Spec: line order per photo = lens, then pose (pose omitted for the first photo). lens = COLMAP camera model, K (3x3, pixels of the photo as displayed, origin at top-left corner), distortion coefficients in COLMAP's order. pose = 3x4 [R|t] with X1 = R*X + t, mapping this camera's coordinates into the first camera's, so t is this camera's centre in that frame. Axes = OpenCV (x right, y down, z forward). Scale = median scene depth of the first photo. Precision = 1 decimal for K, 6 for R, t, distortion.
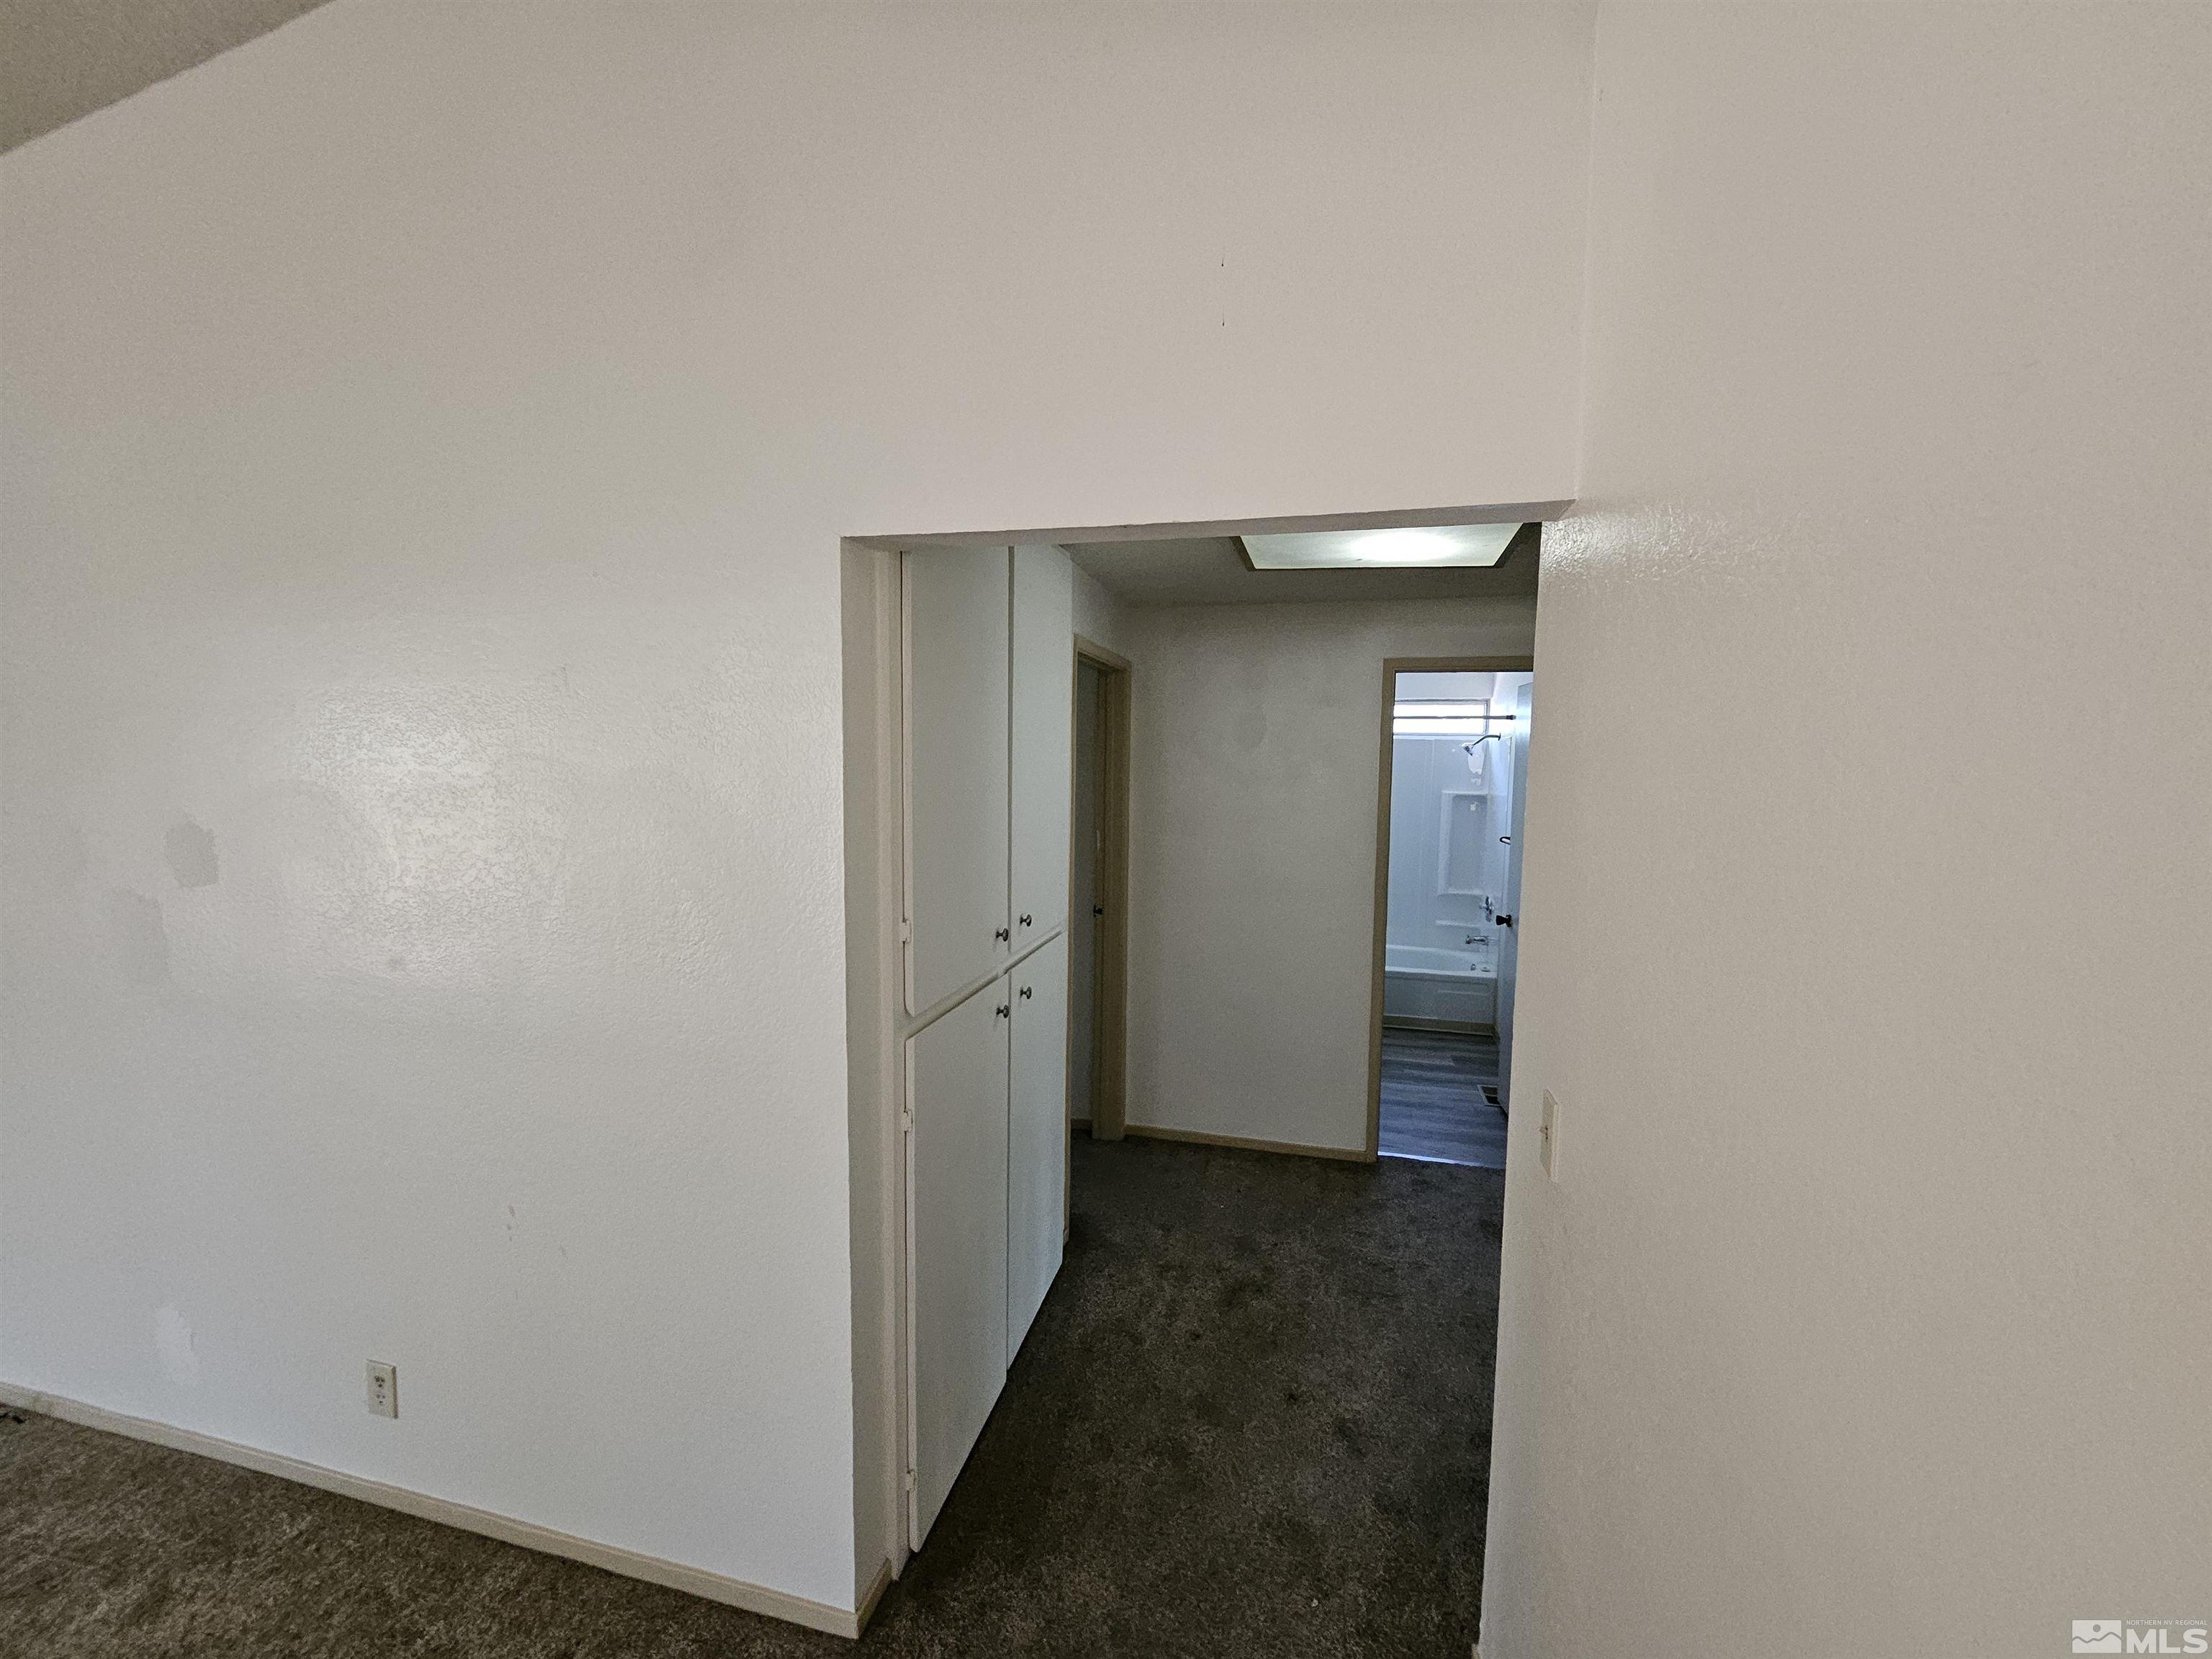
lens RADIAL K [[859.5, 0, 1121.6], [0, 859.5, 818.7], [0, 0, 1]] dist [-0.014316, 0.005683]
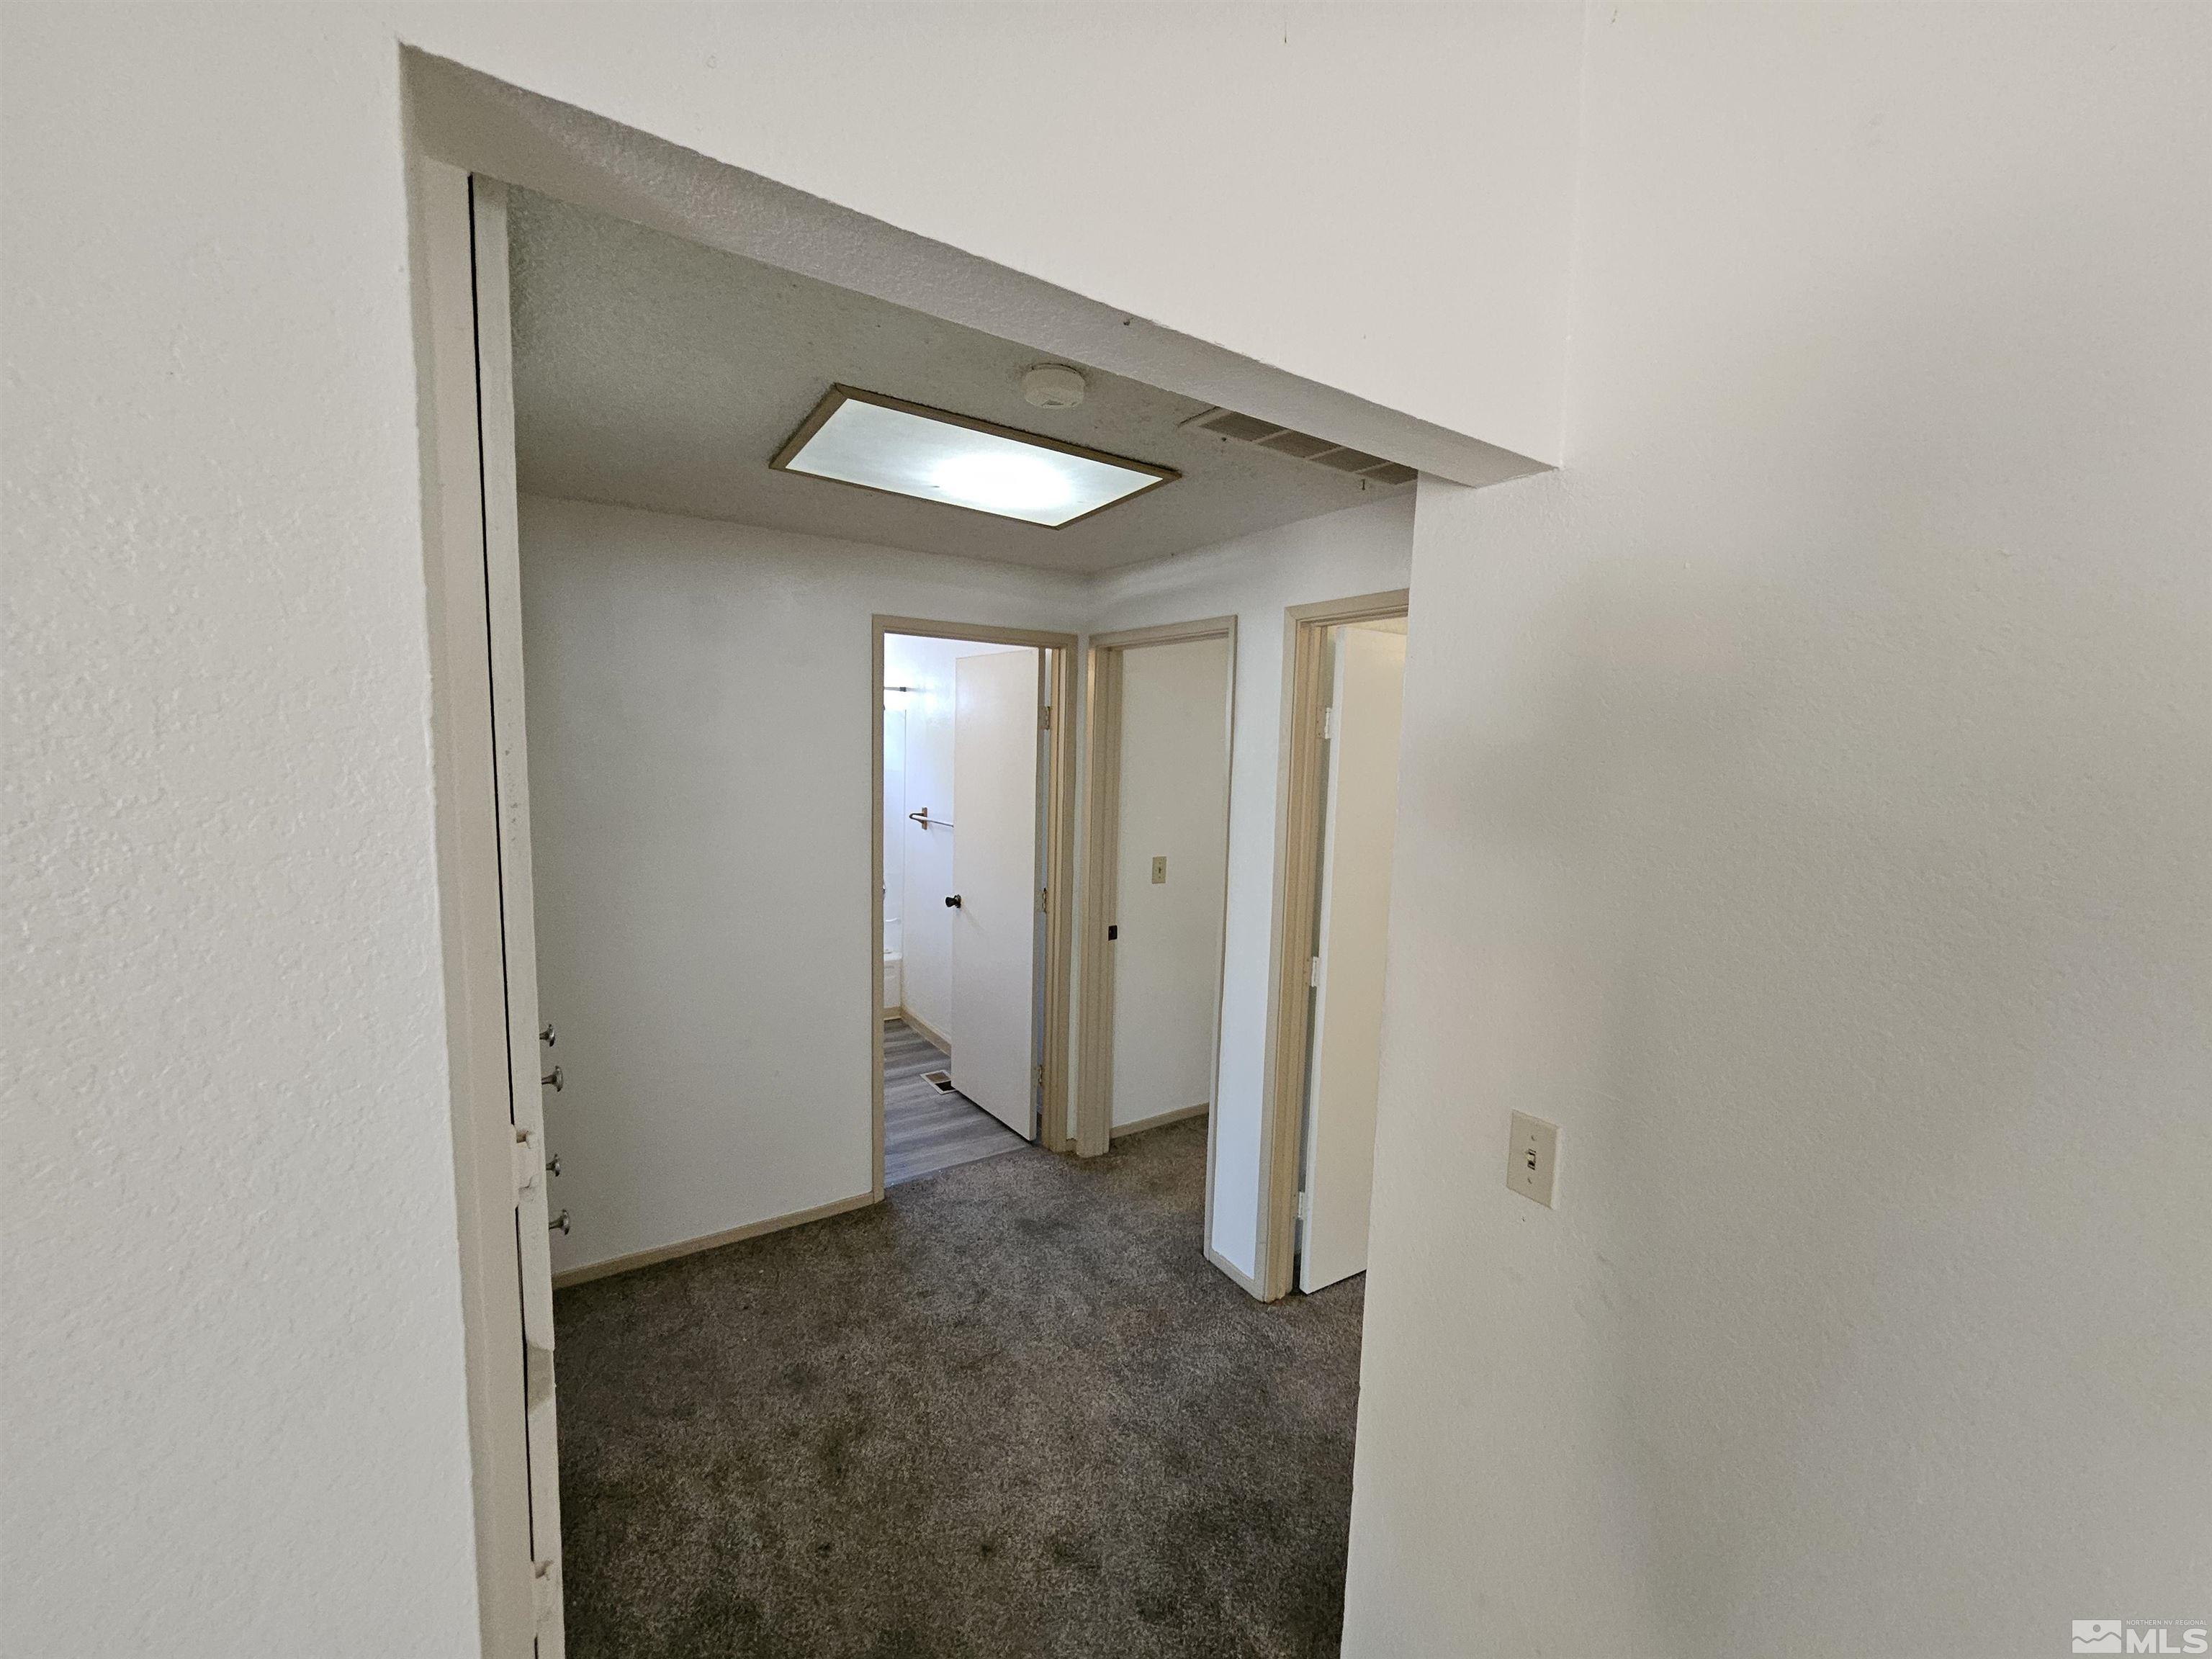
lens RADIAL K [[879.4, 0, 1167.9], [0, 879.4, 820.2], [0, 0, 1]] dist [-0.008256, -0.000531]
pose [[0.683459, -0.059819, 0.727534, -0.165955], [0.034885, 0.998175, 0.049299, -0.020455], [-0.729155, -0.008314, 0.684298, 0.237692]]
